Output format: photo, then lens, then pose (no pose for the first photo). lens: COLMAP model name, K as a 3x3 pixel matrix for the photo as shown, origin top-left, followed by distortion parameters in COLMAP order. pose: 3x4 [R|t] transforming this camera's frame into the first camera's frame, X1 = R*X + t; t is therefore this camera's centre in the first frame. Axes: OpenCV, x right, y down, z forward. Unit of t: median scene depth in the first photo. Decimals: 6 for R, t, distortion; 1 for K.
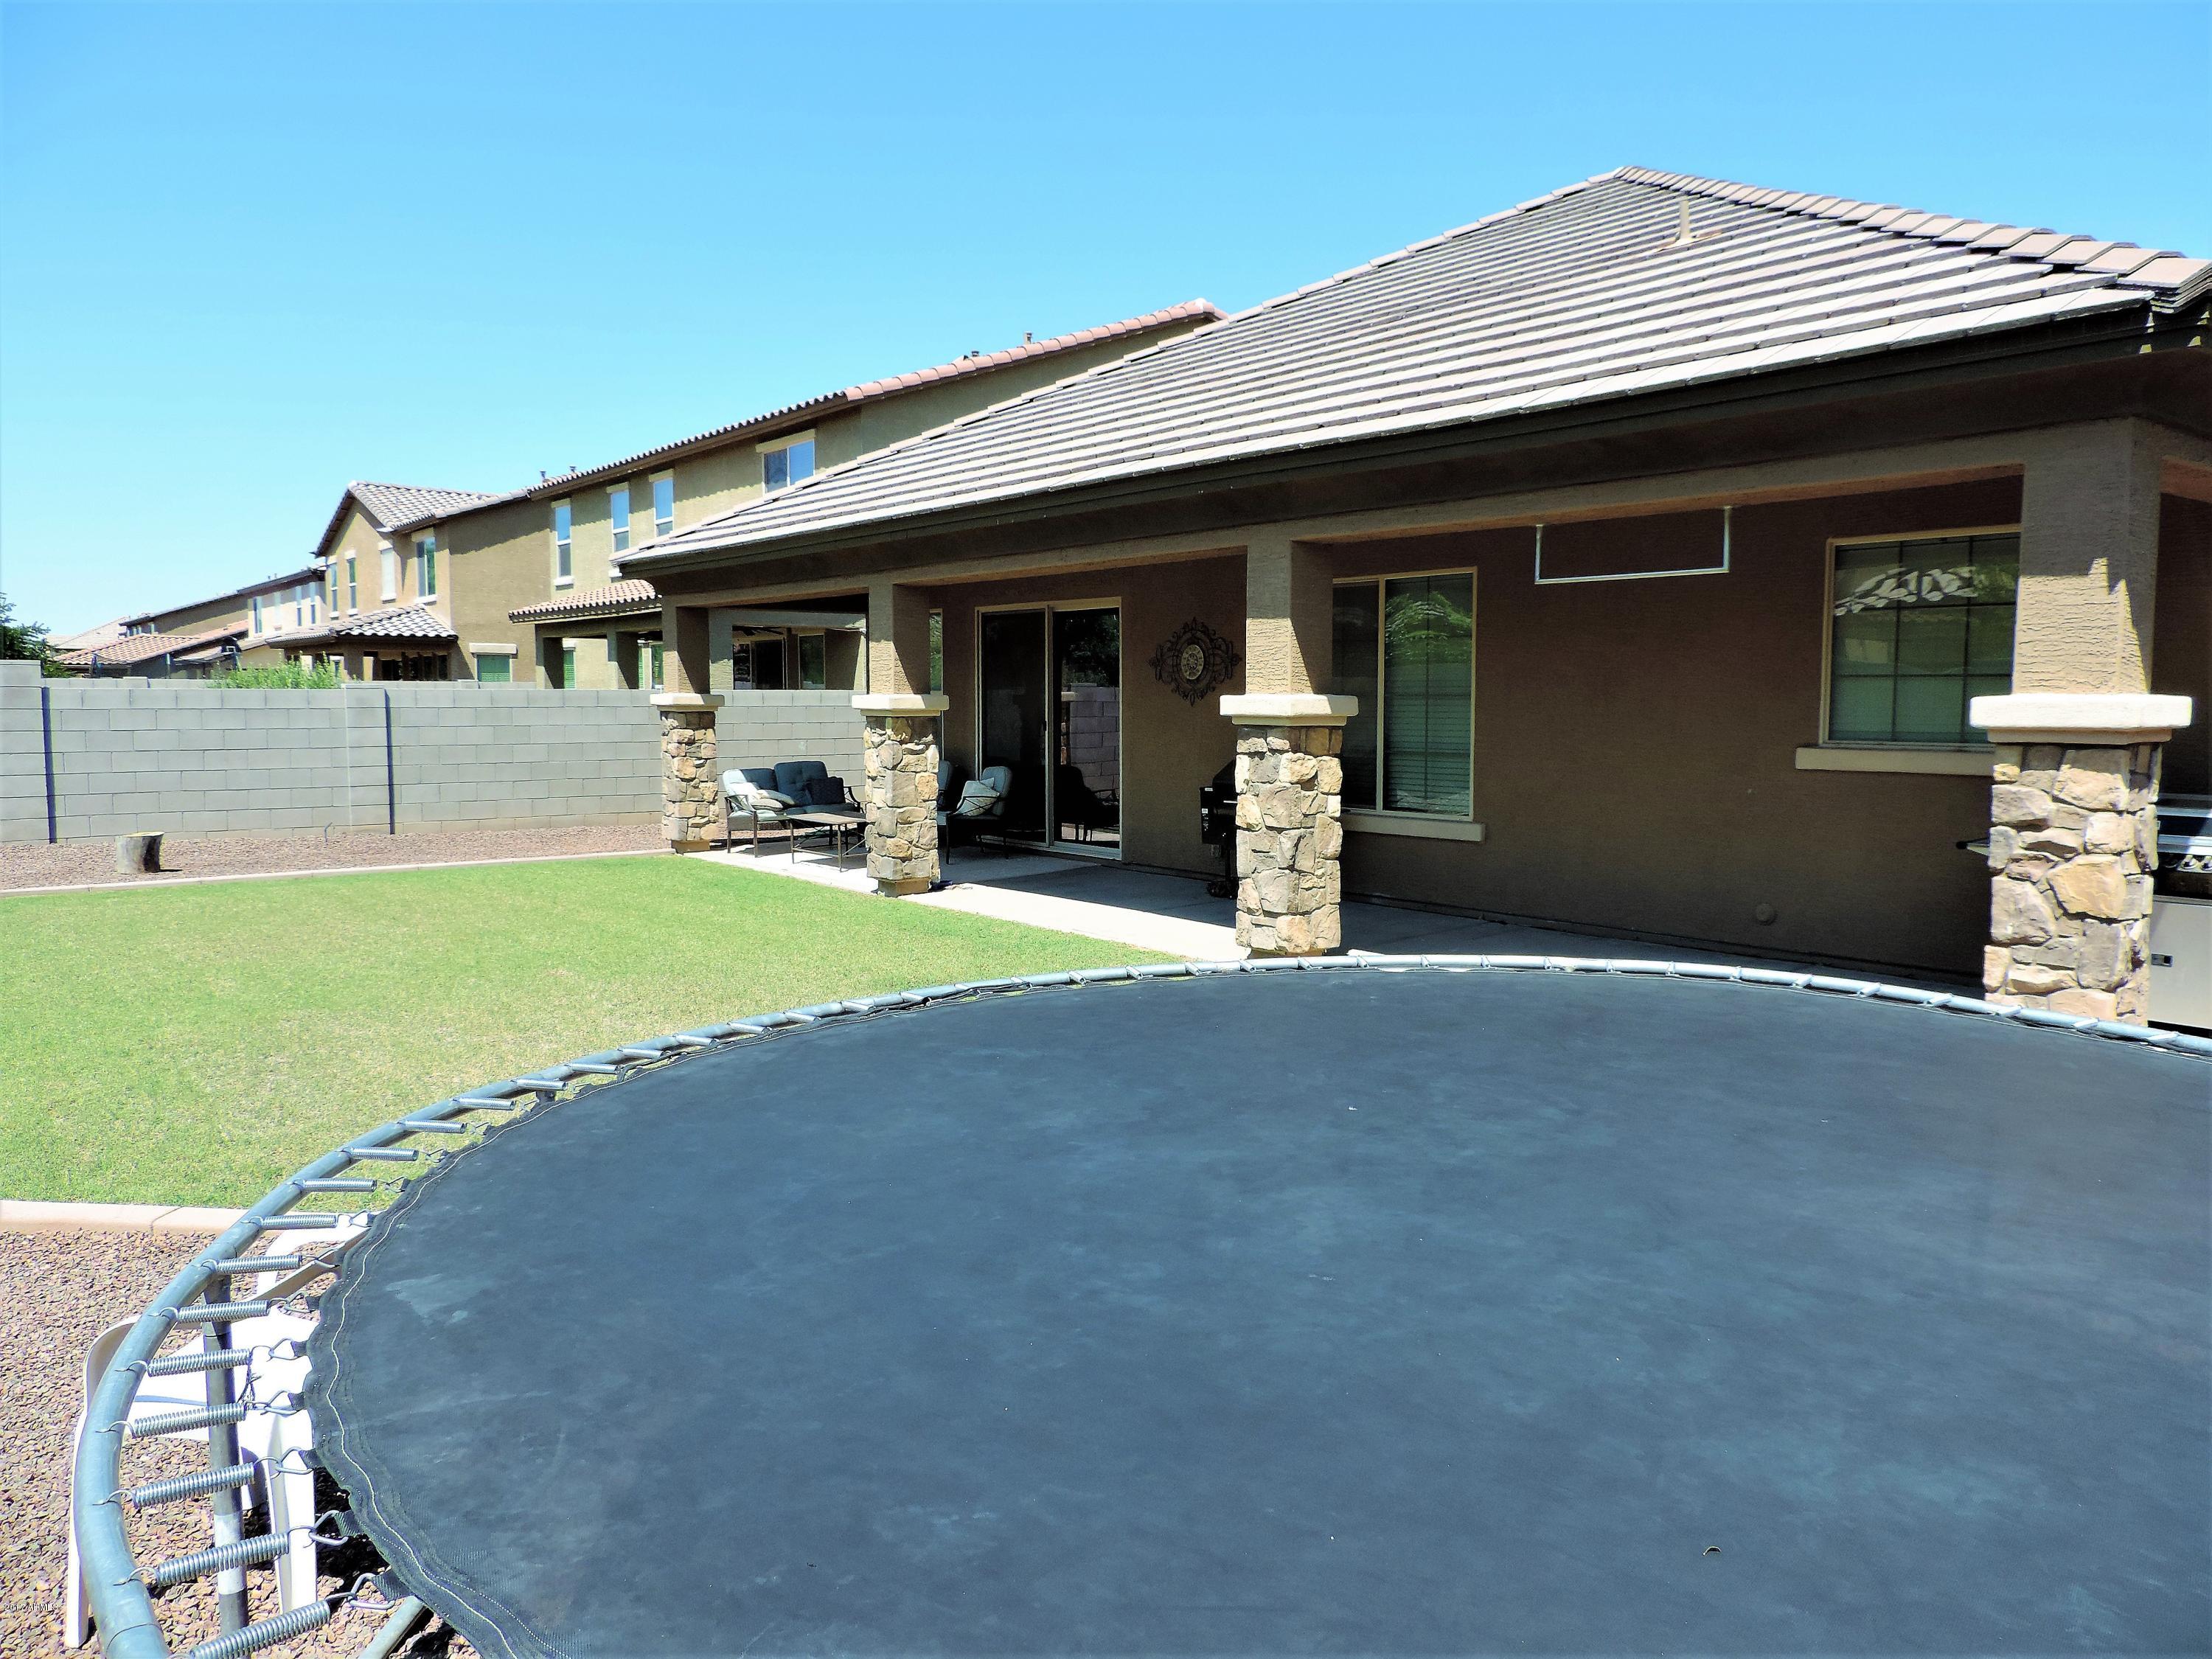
lens RADIAL K [[1559.7, 0, 1099.5], [0, 1559.7, 816.2], [0, 0, 1]] dist [-0.019096, 0.003806]
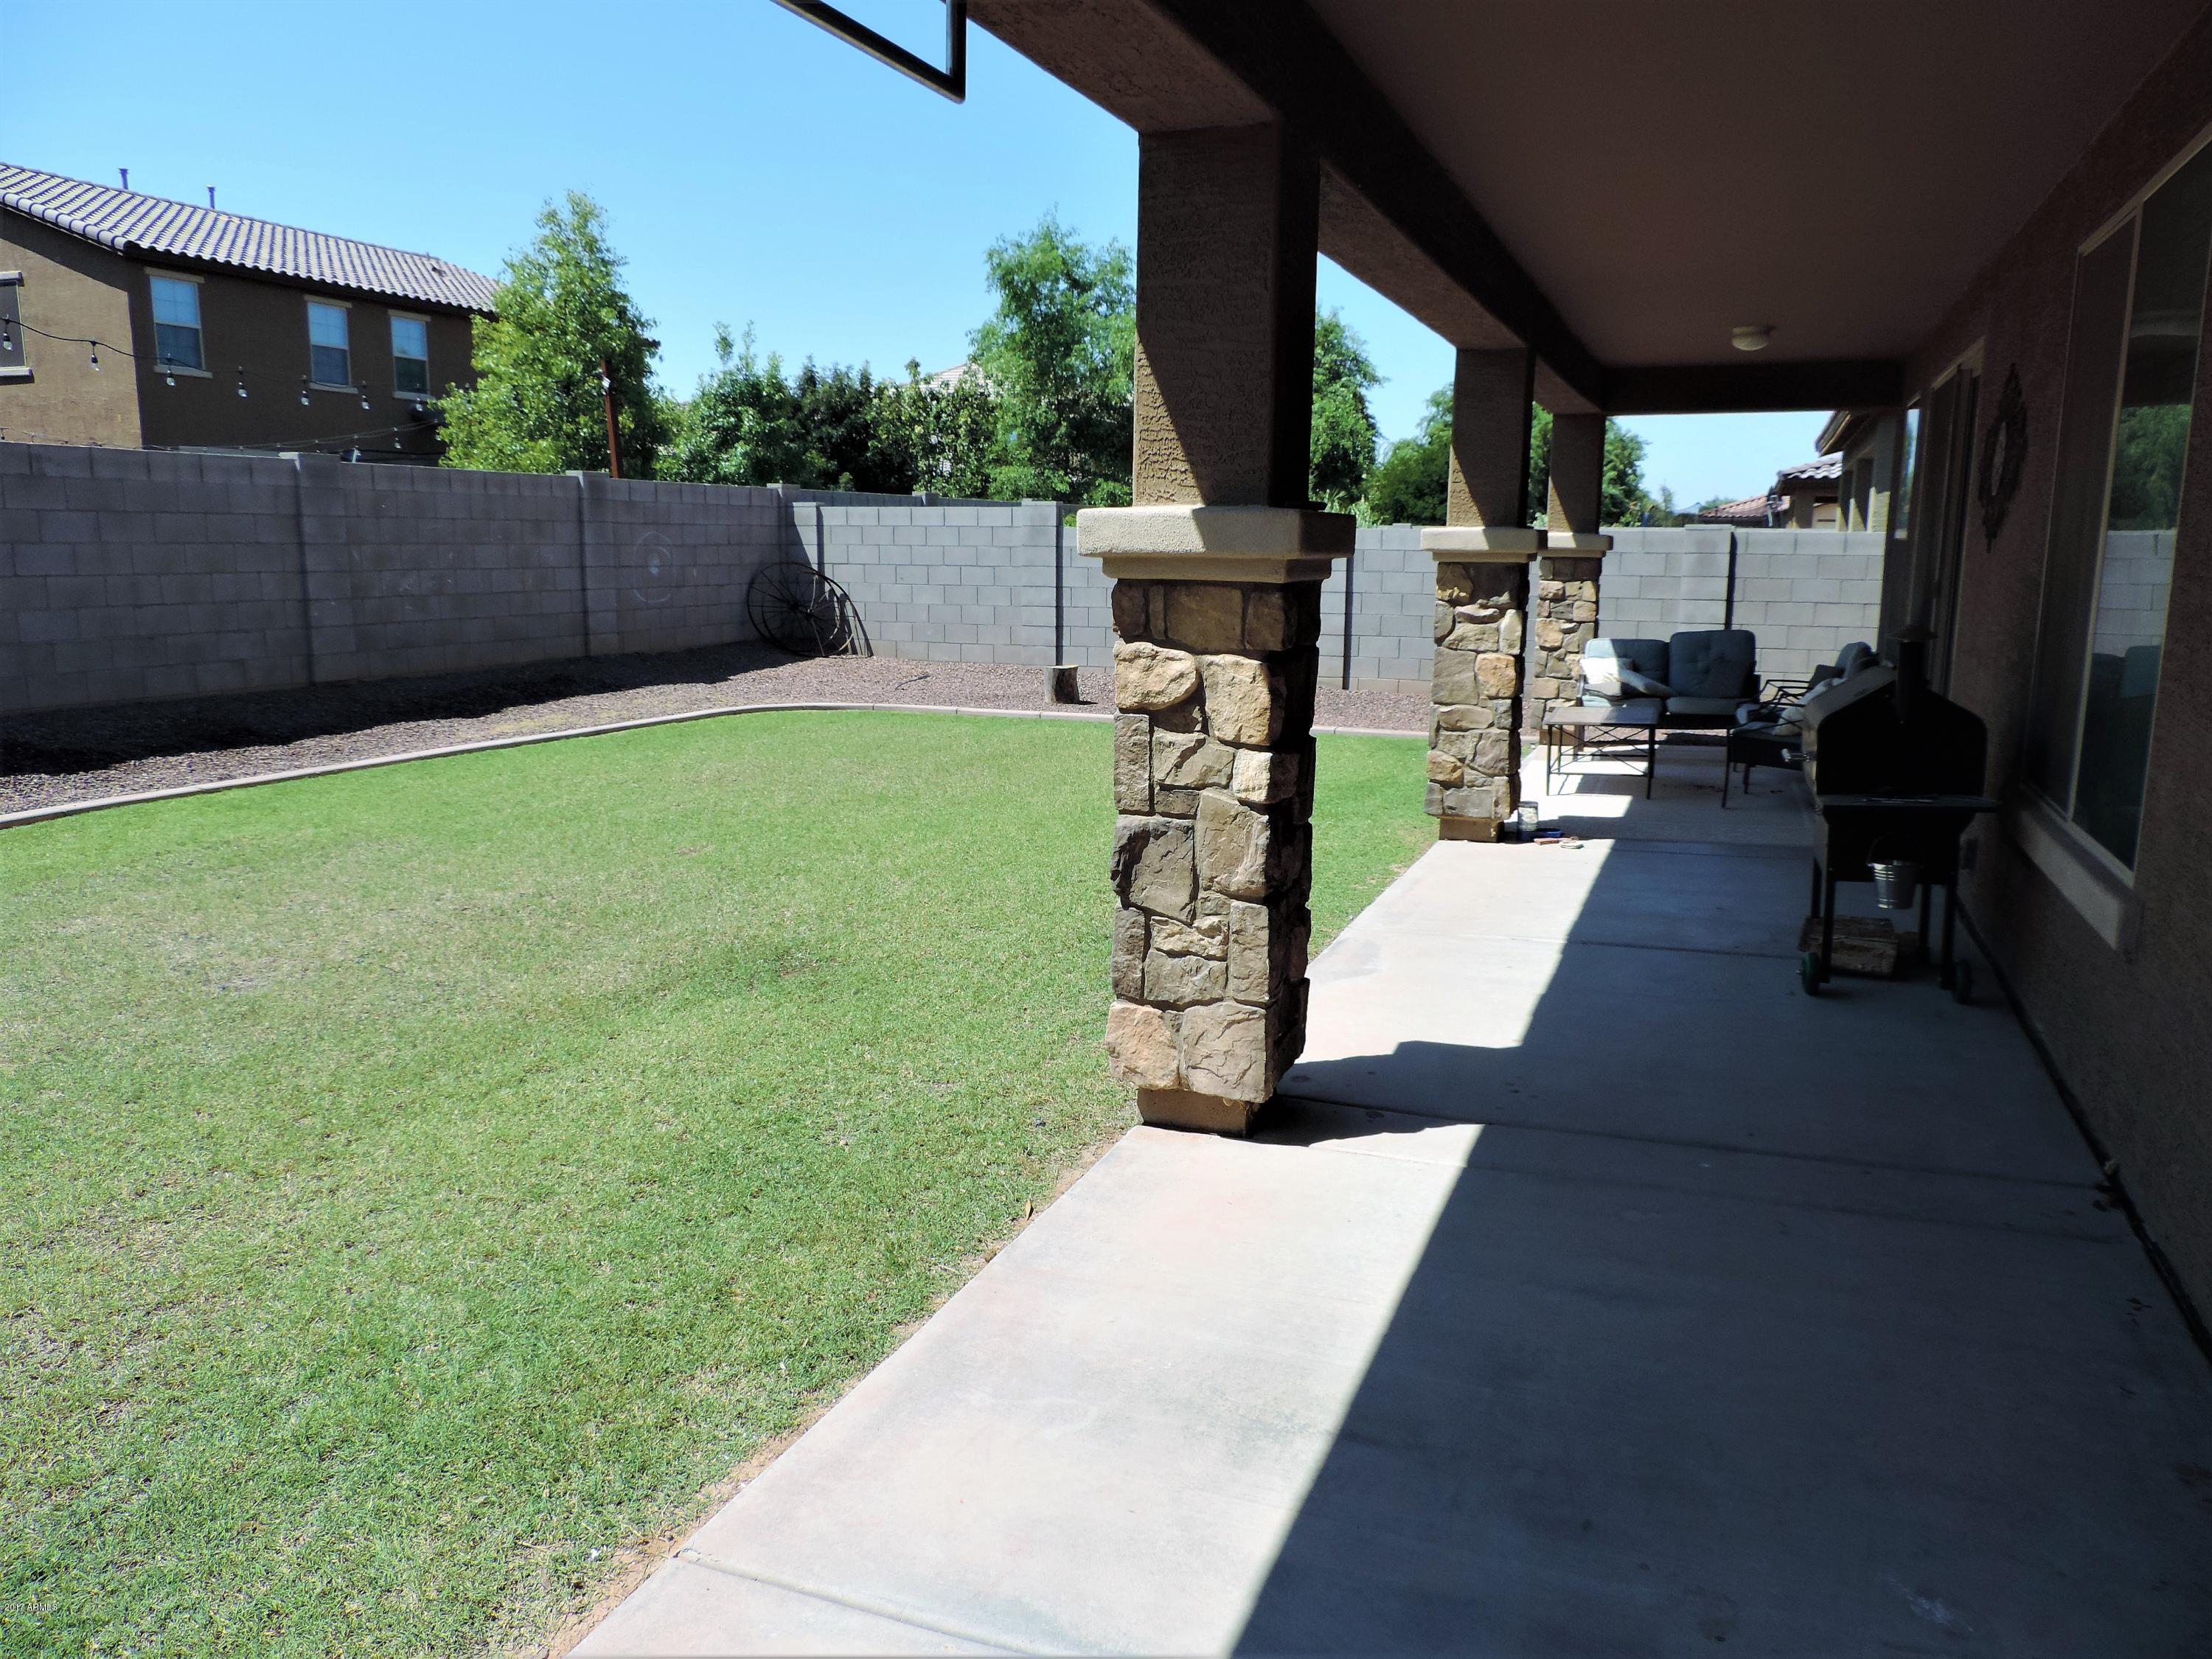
lens RADIAL K [[1559.7, 0, 1112.7], [0, 1559.7, 824.4], [0, 0, 1]] dist [-0.019096, 0.003806]
pose [[0.499584, 0.156163, -0.852073, 0.363261], [-0.073125, 0.987709, 0.138147, -0.035834], [0.863174, -0.006708, 0.504863, 0.561661]]
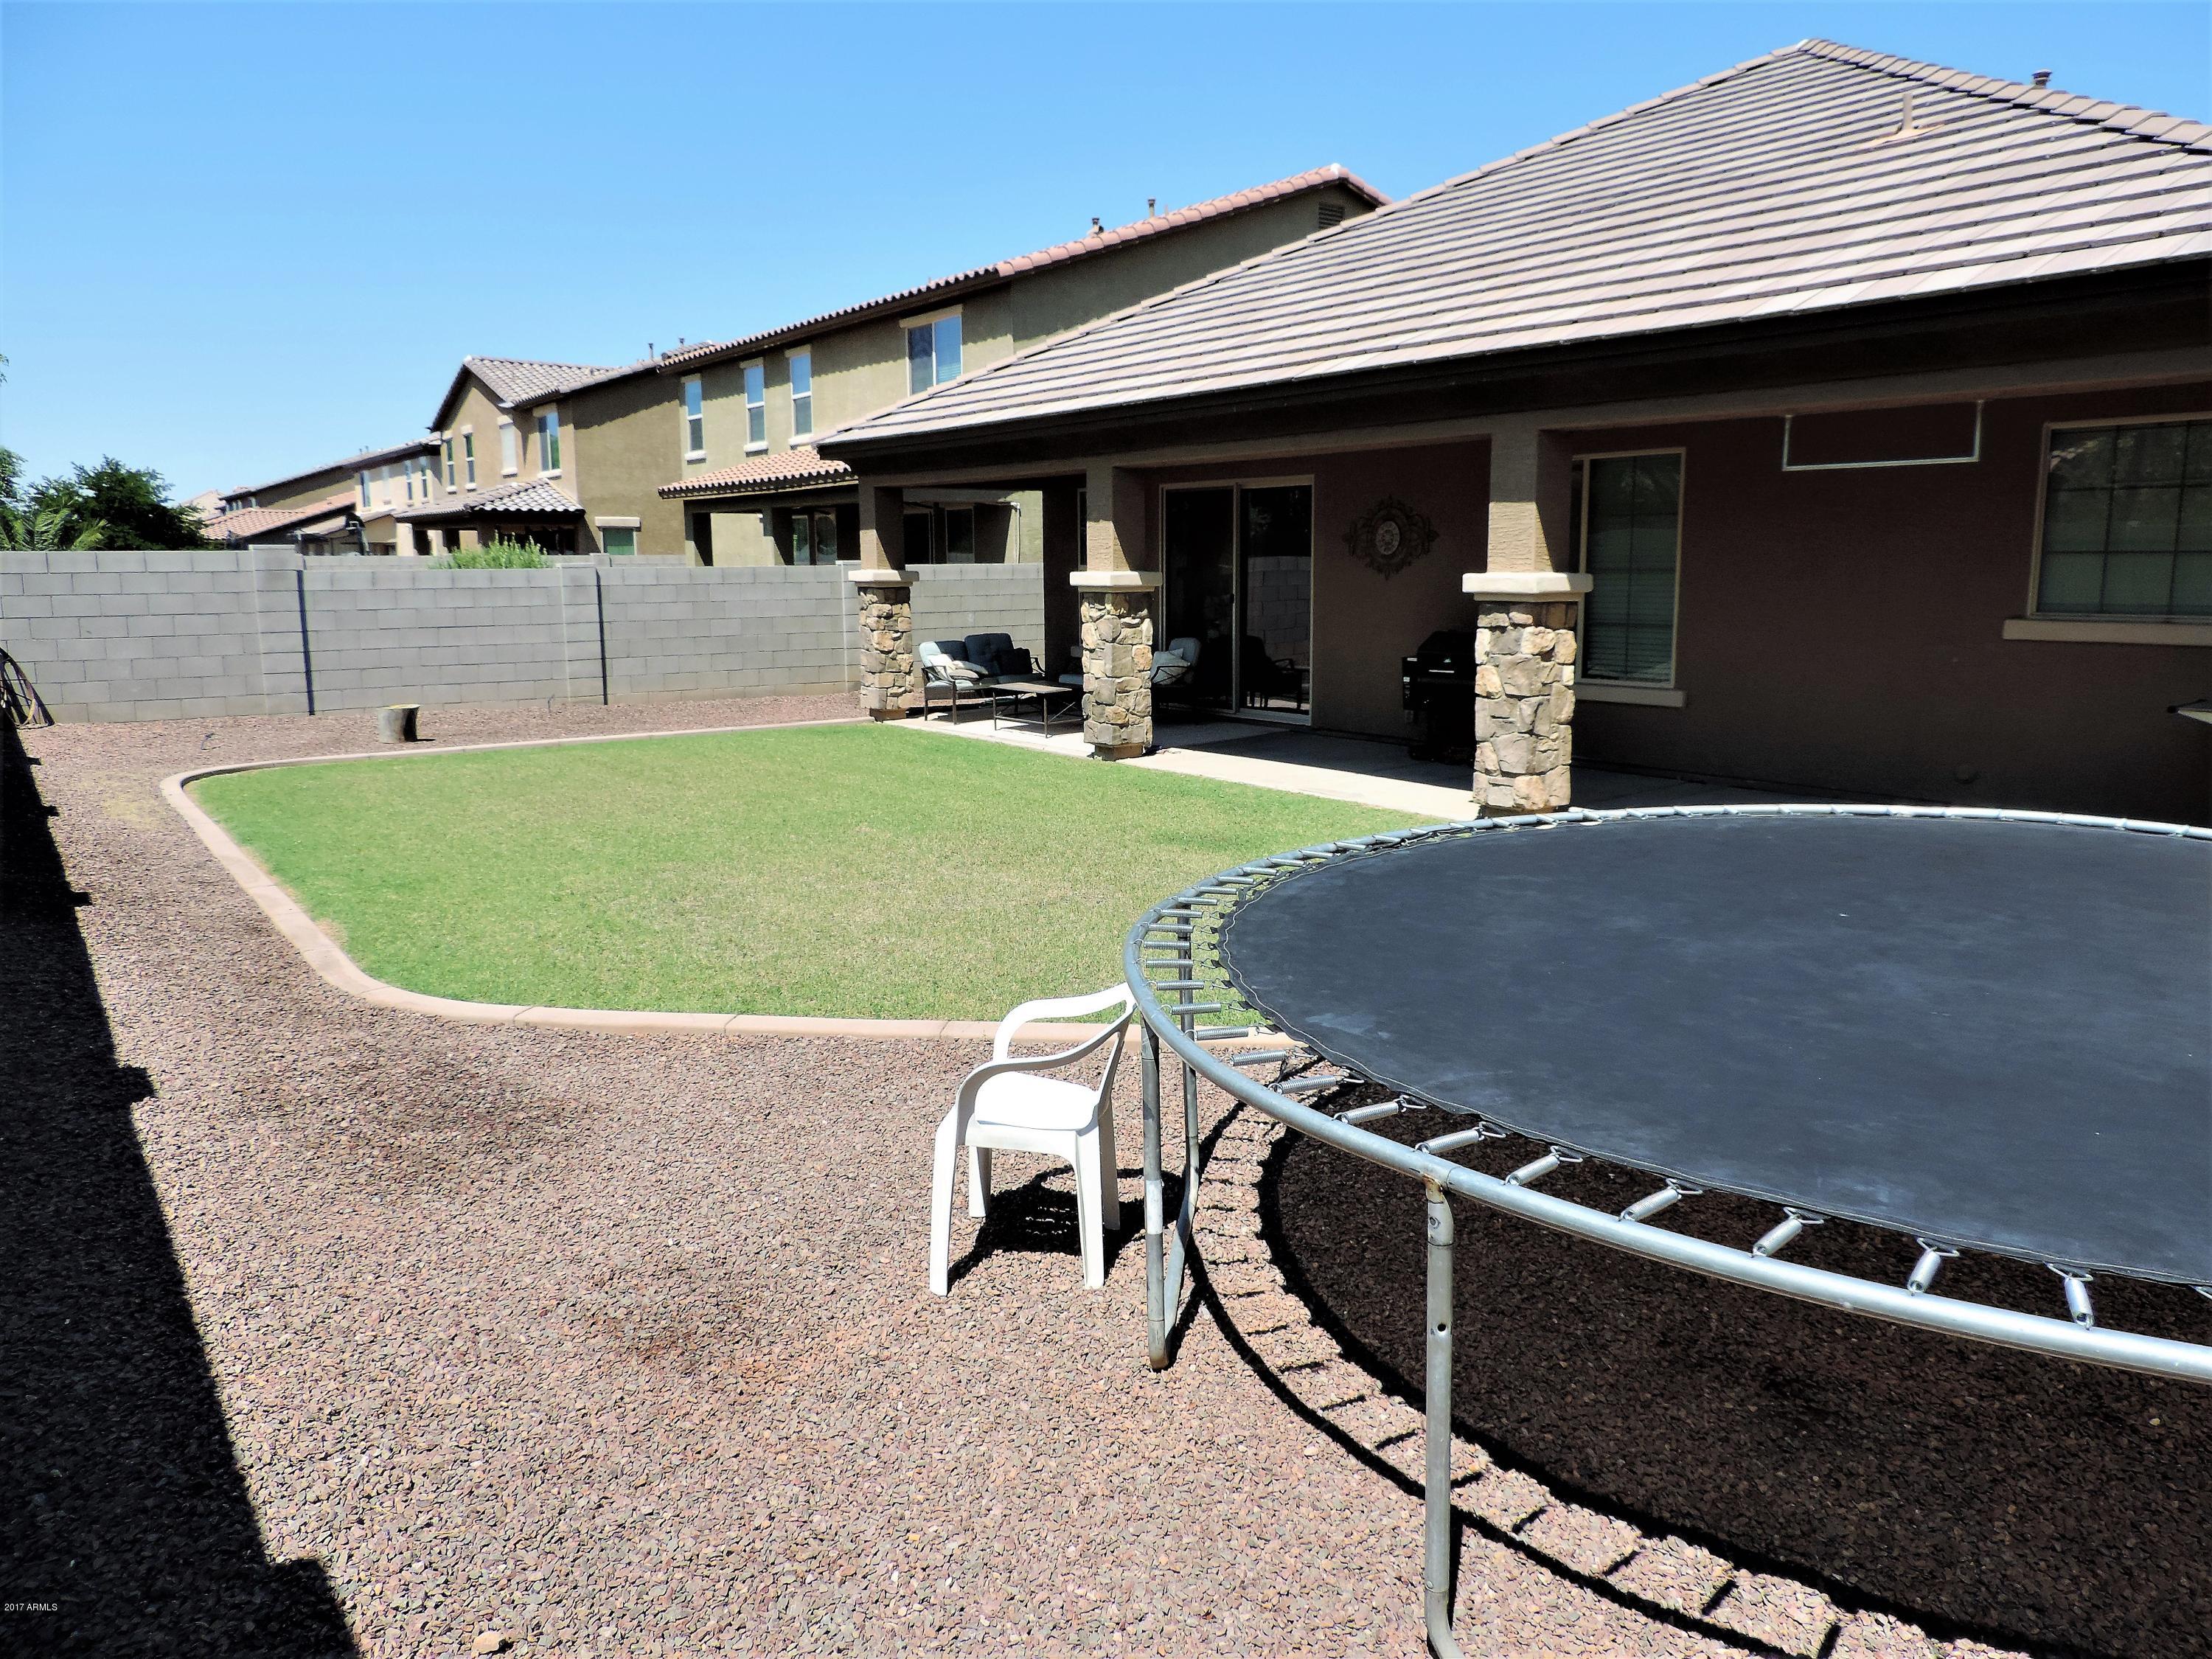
lens RADIAL K [[1559.7, 0, 1102.6], [0, 1559.7, 817.6], [0, 0, 1]] dist [-0.019096, 0.003806]
pose [[0.999275, -0.002801, -0.037973, -0.099306], [0.006098, 0.996190, 0.086994, -0.003098], [0.037585, -0.087163, 0.995485, -0.077847]]
